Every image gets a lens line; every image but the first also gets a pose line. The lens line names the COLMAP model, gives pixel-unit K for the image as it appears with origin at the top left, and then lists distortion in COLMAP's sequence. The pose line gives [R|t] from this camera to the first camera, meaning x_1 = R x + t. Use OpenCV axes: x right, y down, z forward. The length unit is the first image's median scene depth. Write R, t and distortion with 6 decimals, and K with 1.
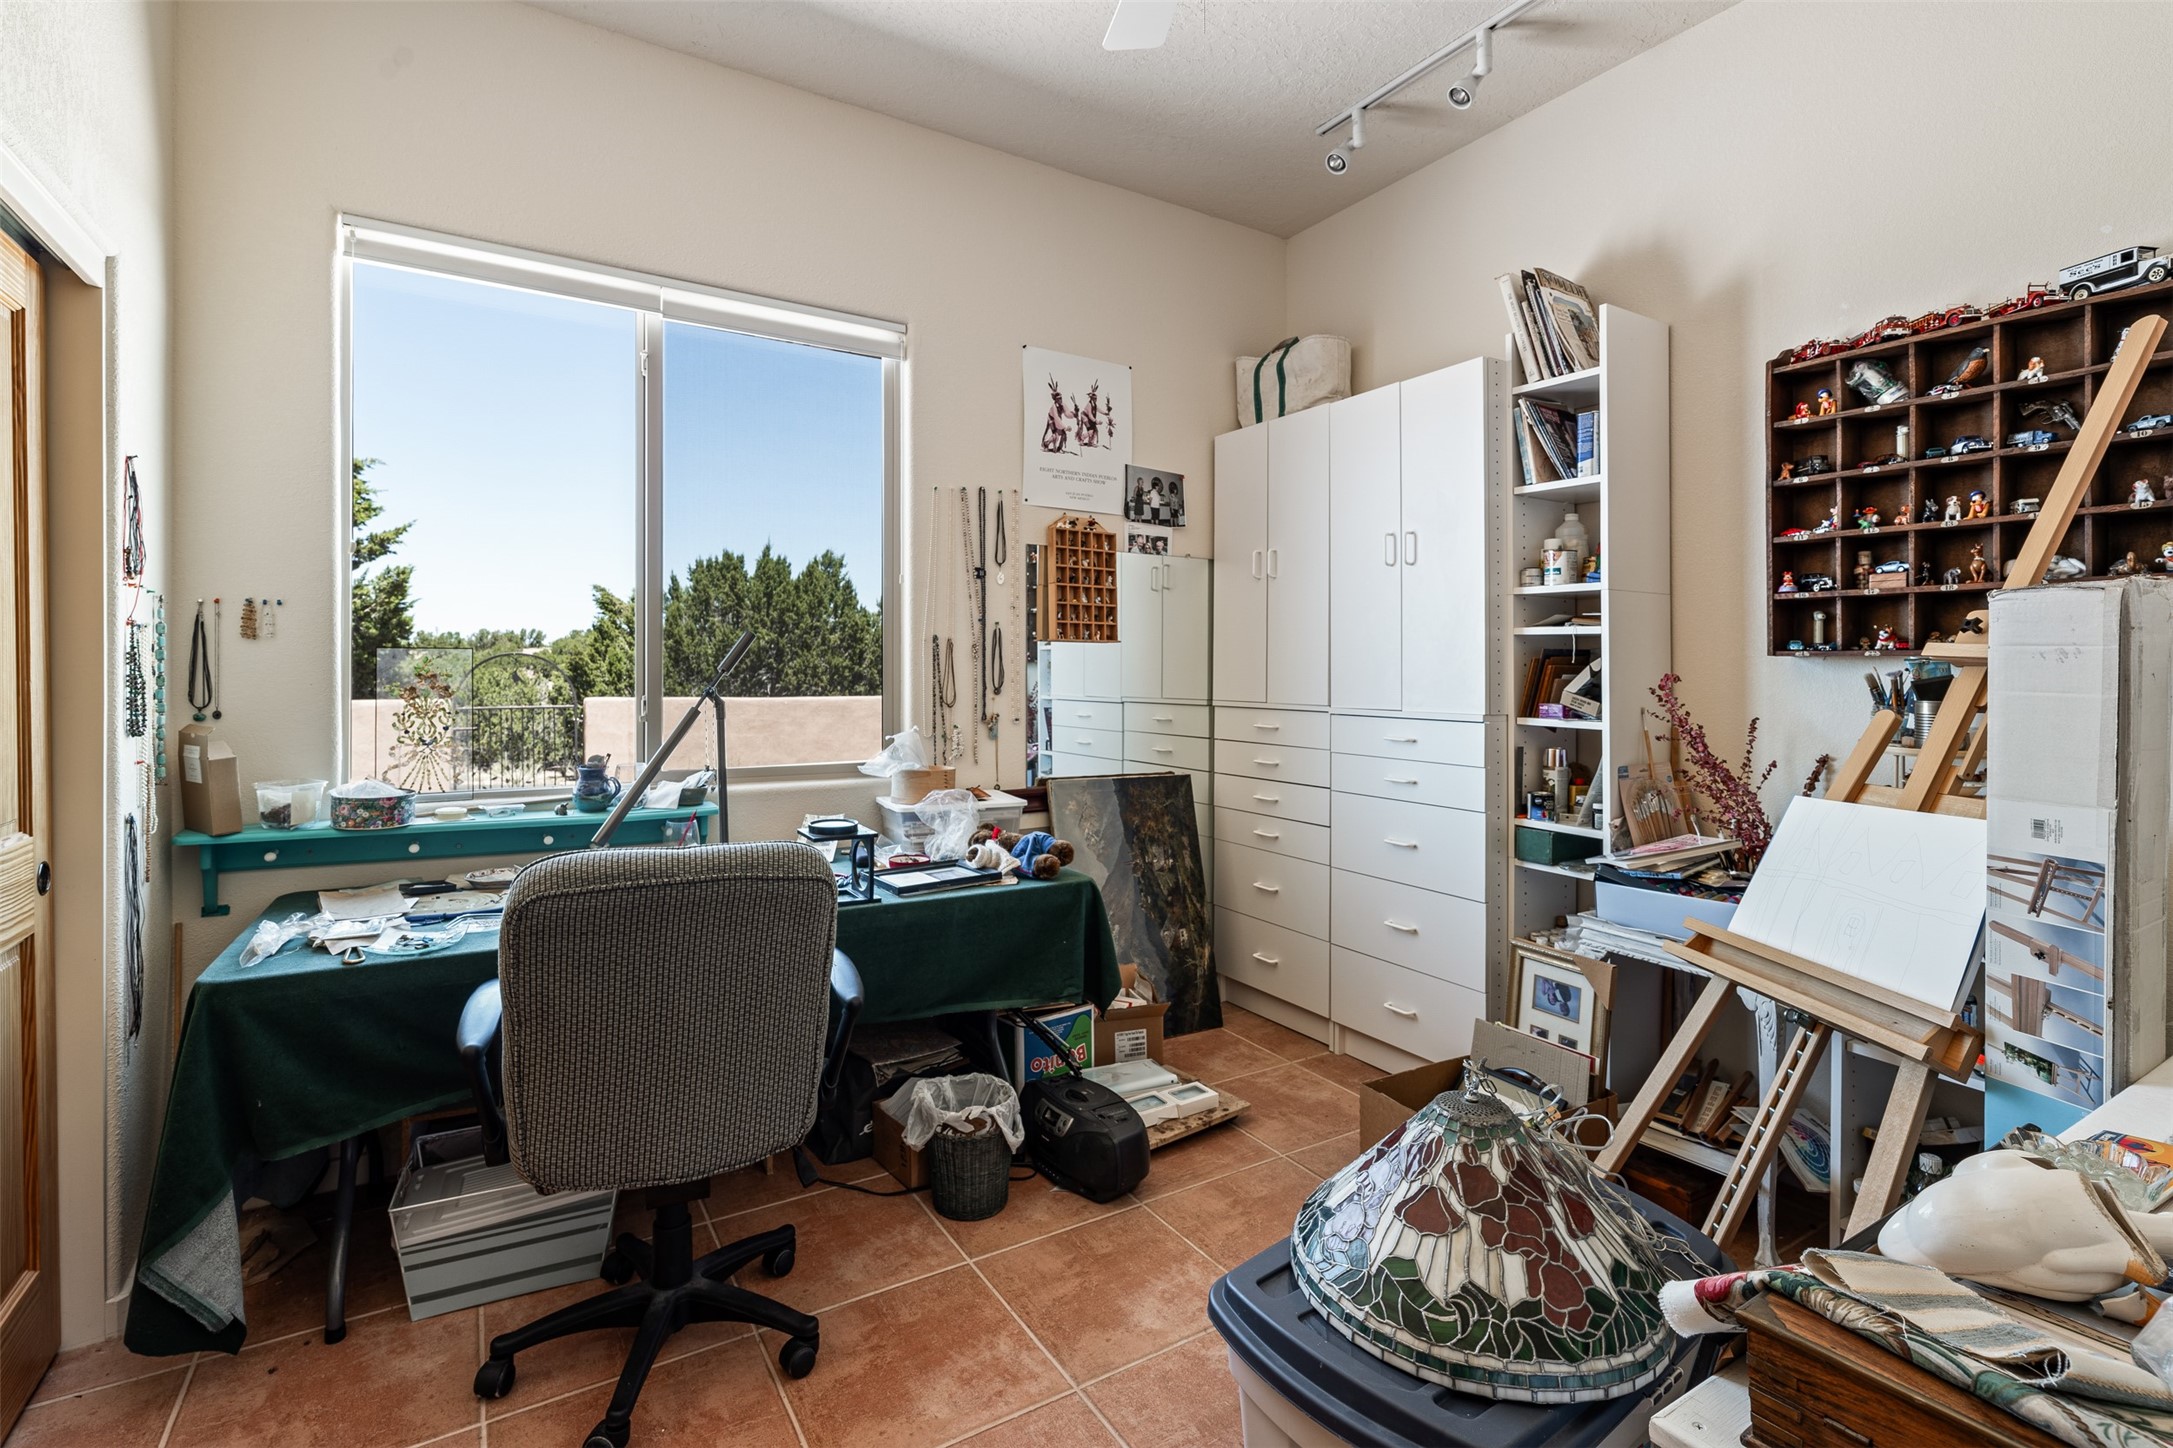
lens RADIAL K [[1000.5, 0, 1100.1], [0, 1000.5, 676.5], [0, 0, 1]] dist [-0.008172, 0.001653]
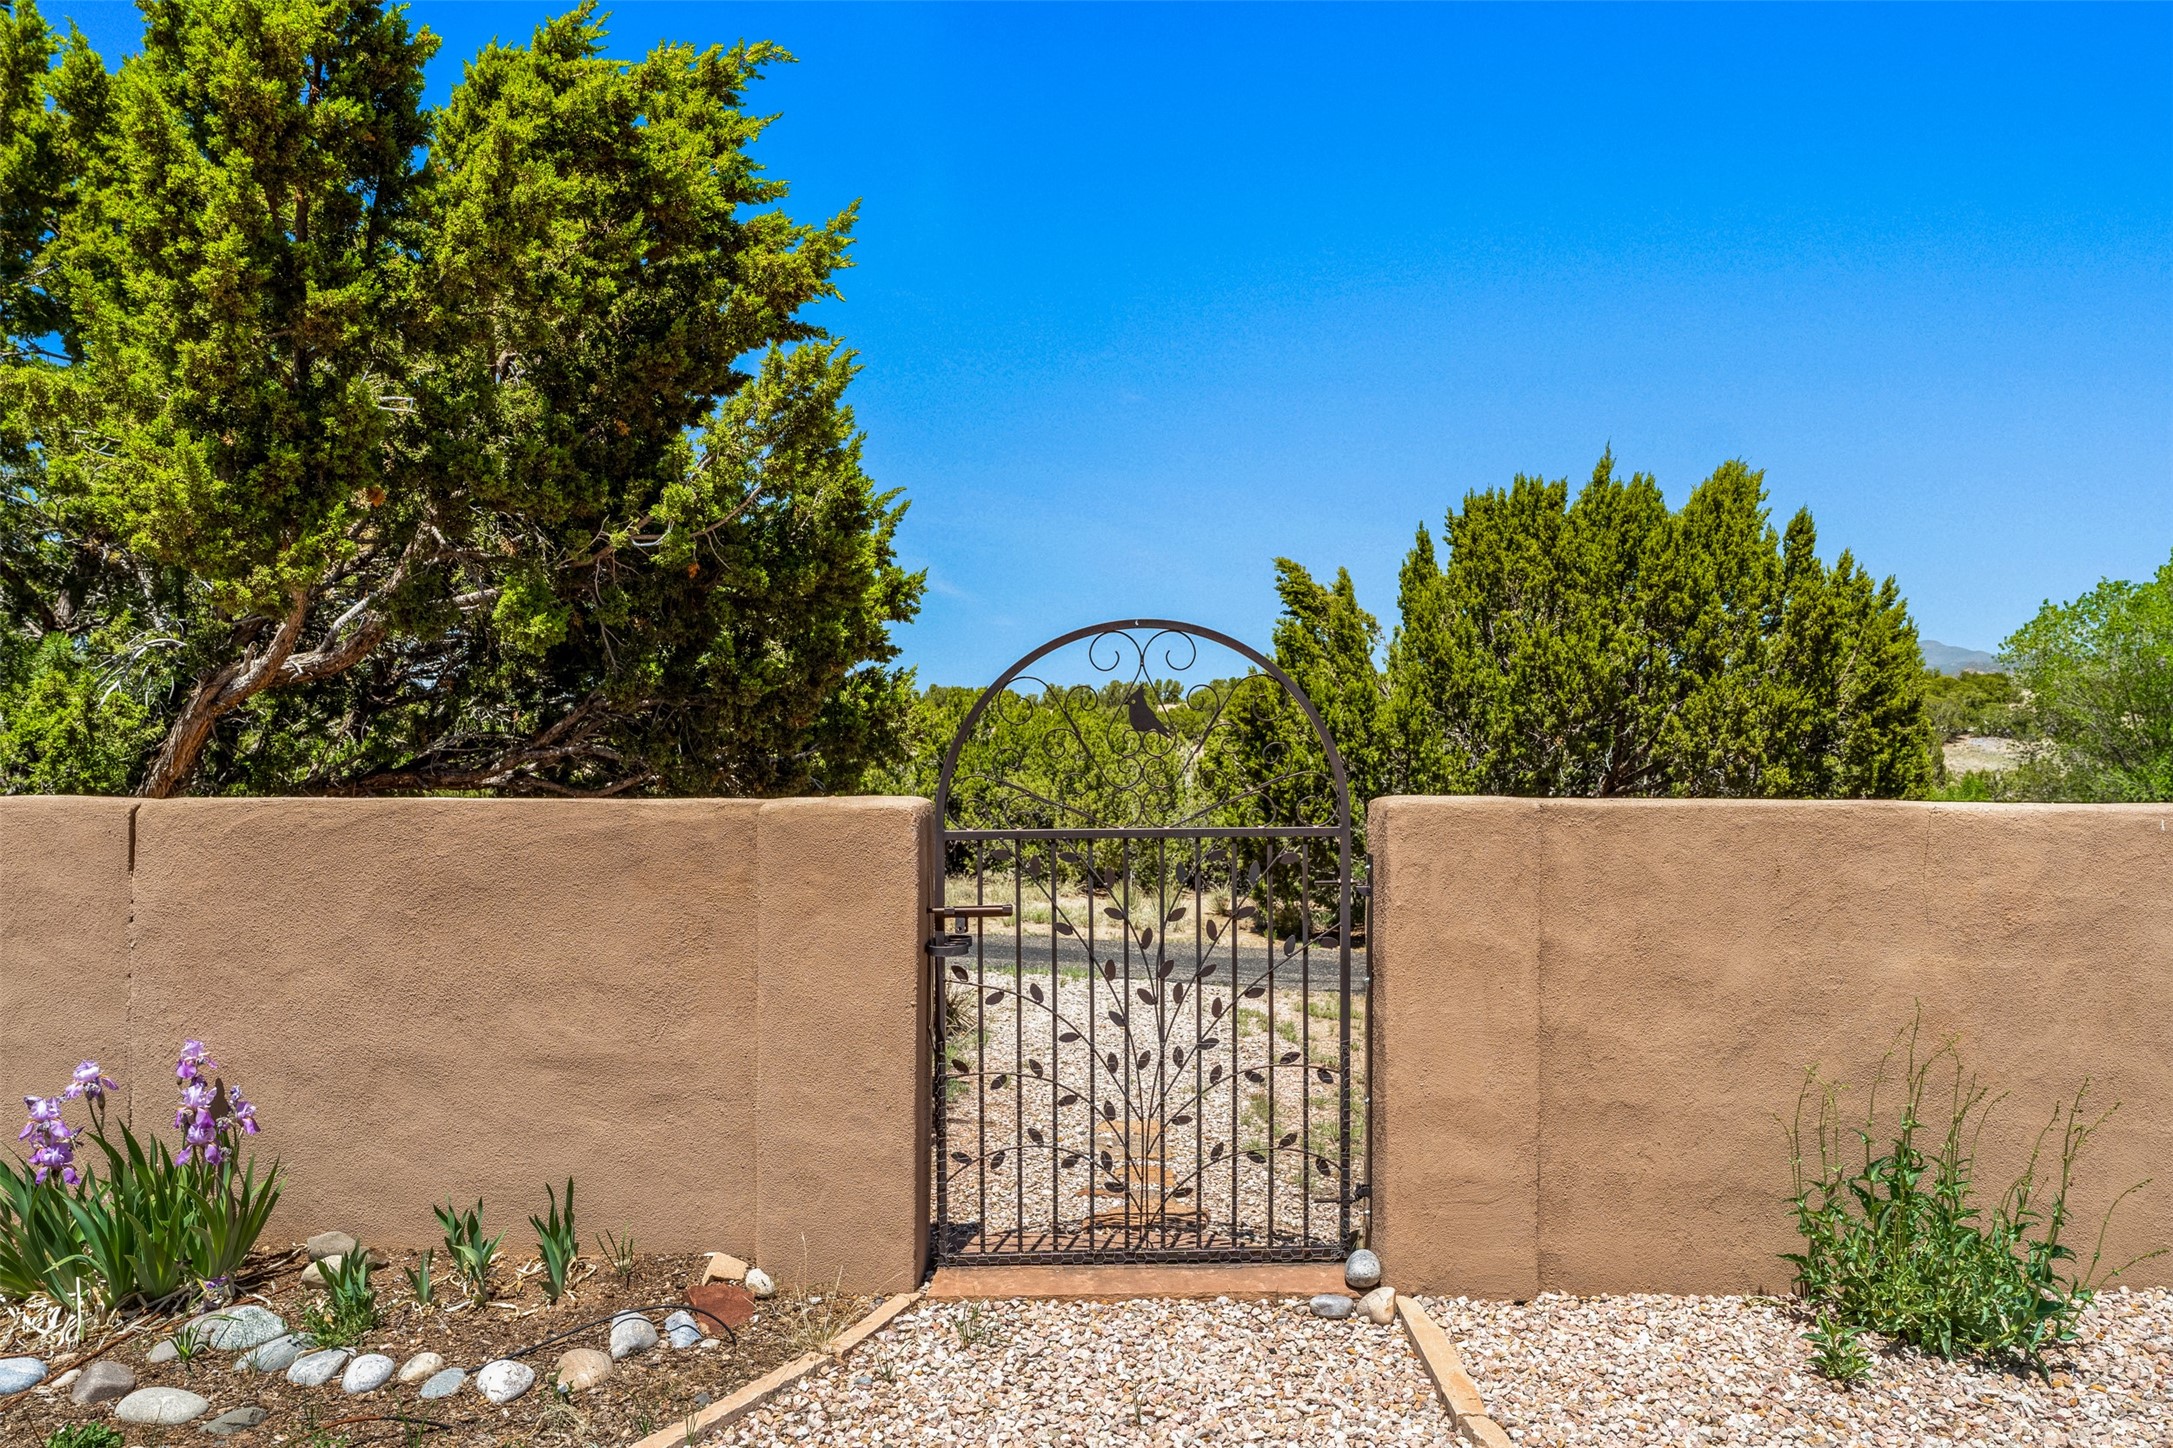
lens RADIAL K [[1378.6, 0, 1087.5], [0, 1378.6, 727.0], [0, 0, 1]] dist [-0.000303, -0.000039]
pose [[0.838924, -0.004952, -0.544226, -0.189418], [0.000246, 0.999962, -0.008720, 0.002824], [0.544248, 0.007182, 0.838893, 0.324893]]
